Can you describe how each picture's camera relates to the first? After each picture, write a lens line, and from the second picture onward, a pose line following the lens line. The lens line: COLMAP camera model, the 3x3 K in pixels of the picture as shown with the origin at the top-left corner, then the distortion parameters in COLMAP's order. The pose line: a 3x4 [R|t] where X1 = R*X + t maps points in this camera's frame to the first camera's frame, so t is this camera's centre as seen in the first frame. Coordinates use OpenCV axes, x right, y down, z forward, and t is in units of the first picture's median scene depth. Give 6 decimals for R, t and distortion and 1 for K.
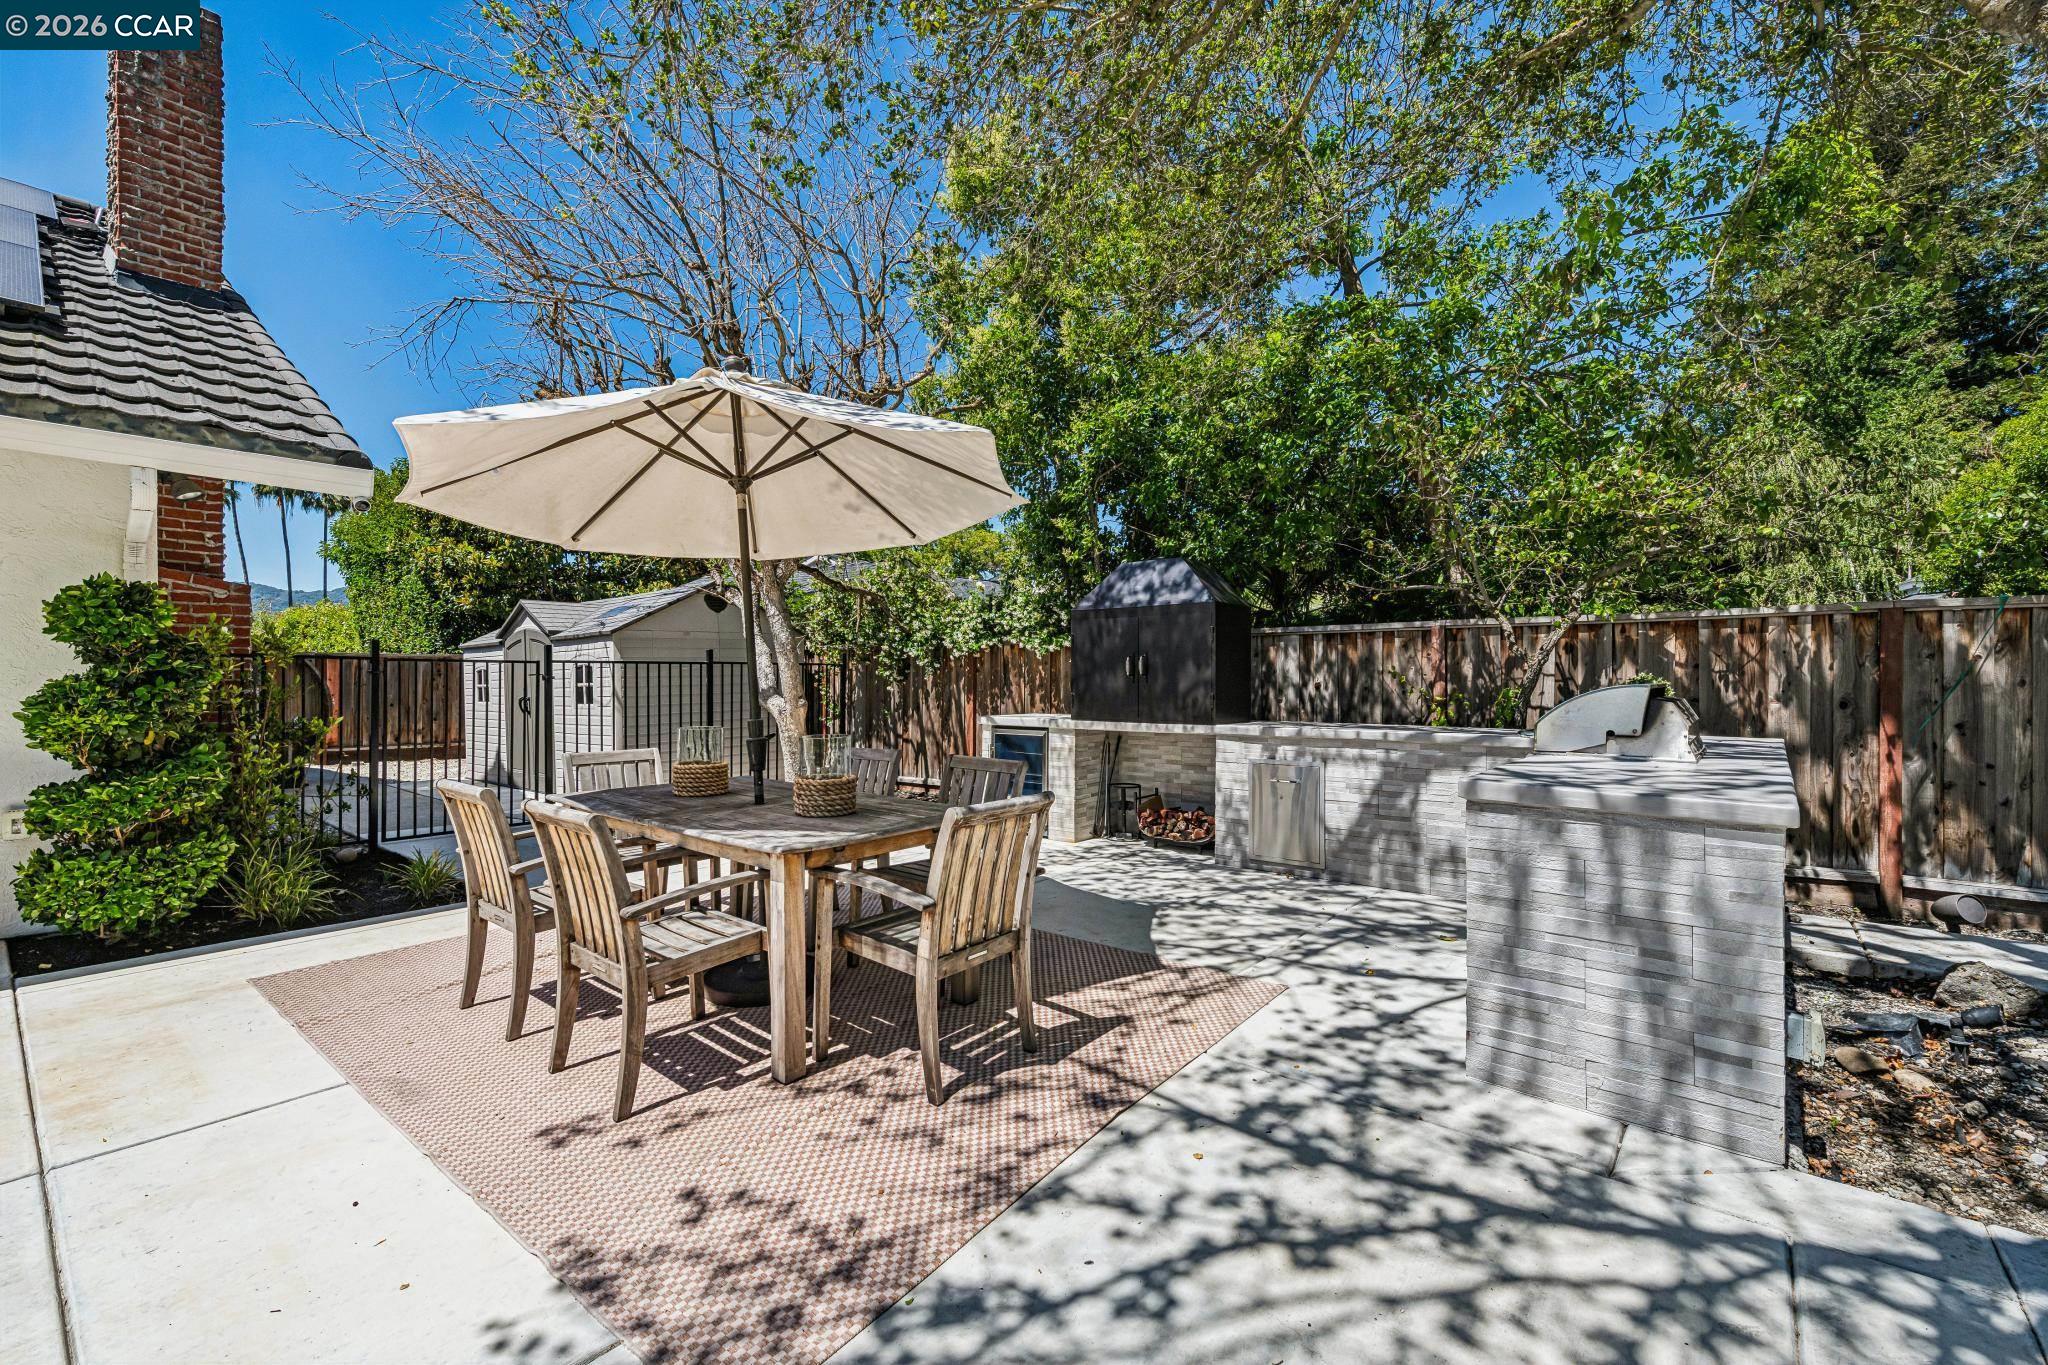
lens RADIAL K [[839.8, 0, 1024.0], [0, 839.8, 682.5], [0, 0, 1]] dist [-0.000256, 0.005470]
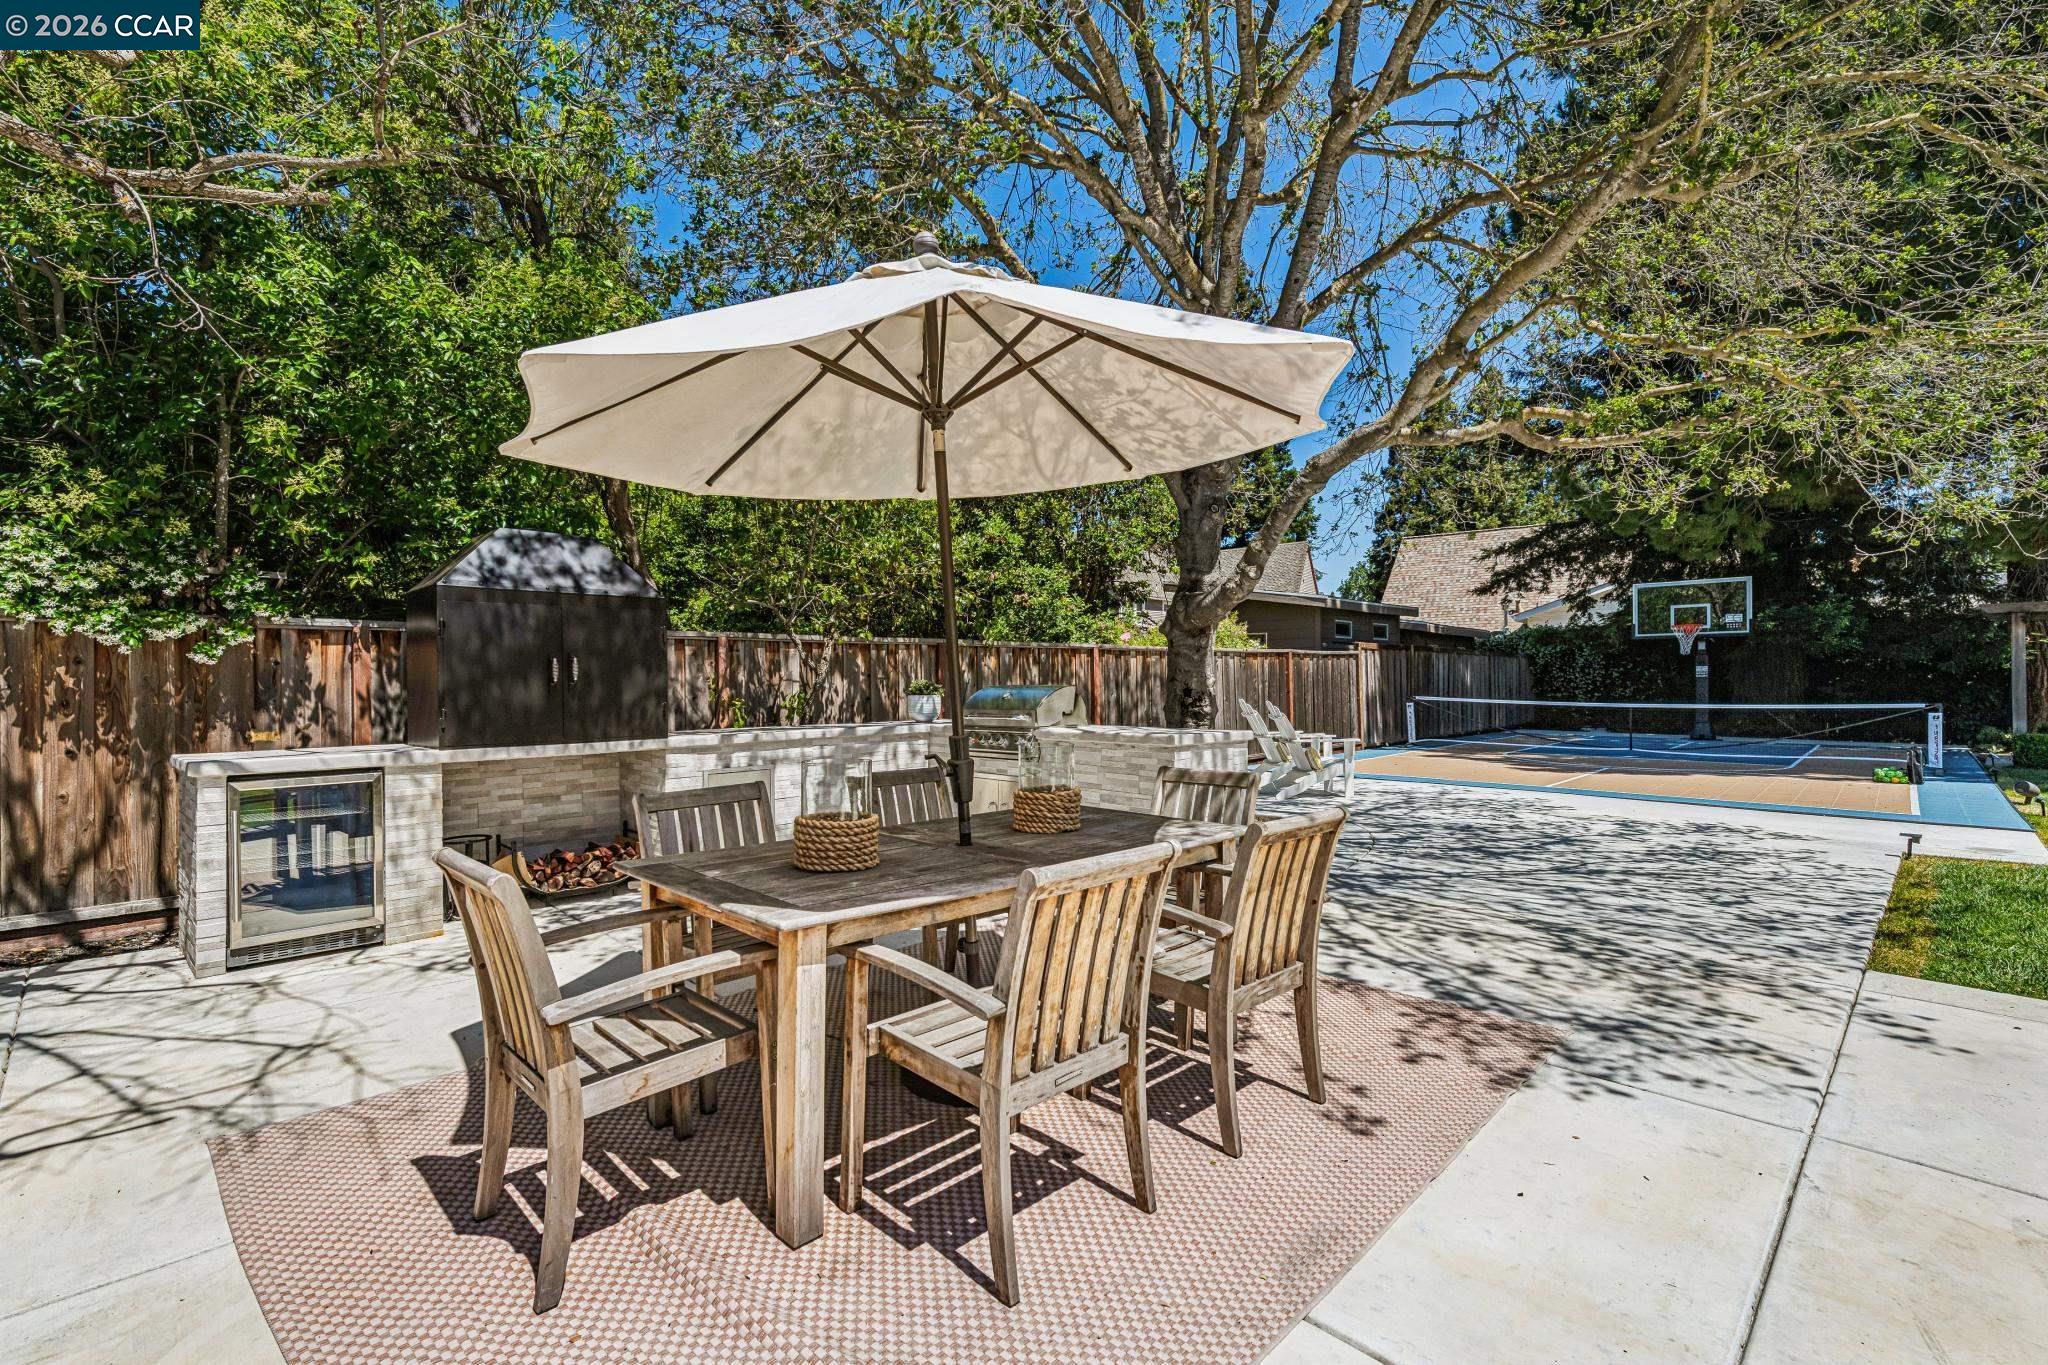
lens RADIAL K [[905.1, 0, 1024.0], [0, 905.1, 682.5], [0, 0, 1]] dist [0.001039, 0.000017]
pose [[0.124235, -0.000375, 0.992253, -1.124250], [0.019334, 0.999811, -0.002042, 0.001569], [-0.992064, 0.019438, 0.124219, 0.841334]]
